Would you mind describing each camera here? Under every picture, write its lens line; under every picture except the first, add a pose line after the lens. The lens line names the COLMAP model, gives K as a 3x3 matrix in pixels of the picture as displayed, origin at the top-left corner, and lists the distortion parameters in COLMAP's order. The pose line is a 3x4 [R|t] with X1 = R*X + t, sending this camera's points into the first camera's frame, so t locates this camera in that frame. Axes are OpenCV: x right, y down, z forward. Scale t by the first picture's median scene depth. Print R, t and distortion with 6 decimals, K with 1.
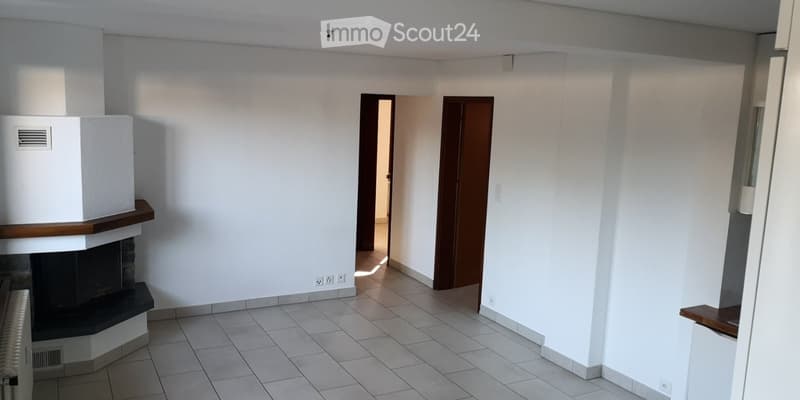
lens RADIAL K [[651.2, 0, 401.0], [0, 651.2, 199.4], [0, 0, 1]] dist [0.085906, -0.015946]
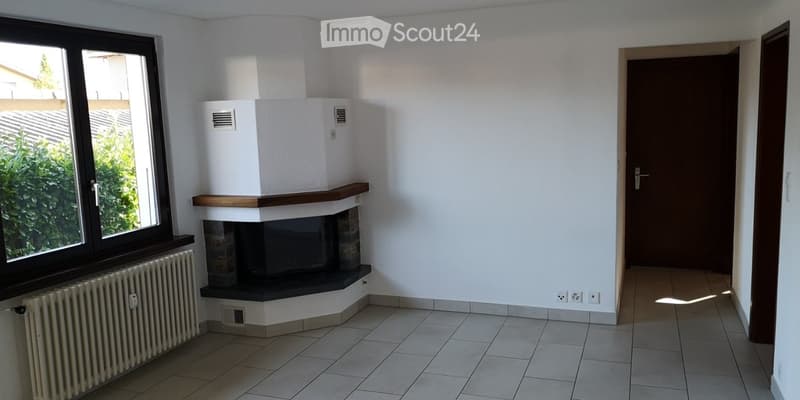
lens RADIAL K [[651.2, 0, 401.0], [0, 651.2, 199.3], [0, 0, 1]] dist [0.085906, -0.015946]
pose [[0.666396, 0.041856, -0.744422, 0.406120], [-0.053381, 0.998539, 0.008358, 0.014847], [0.743685, 0.034168, 0.667657, 0.396376]]
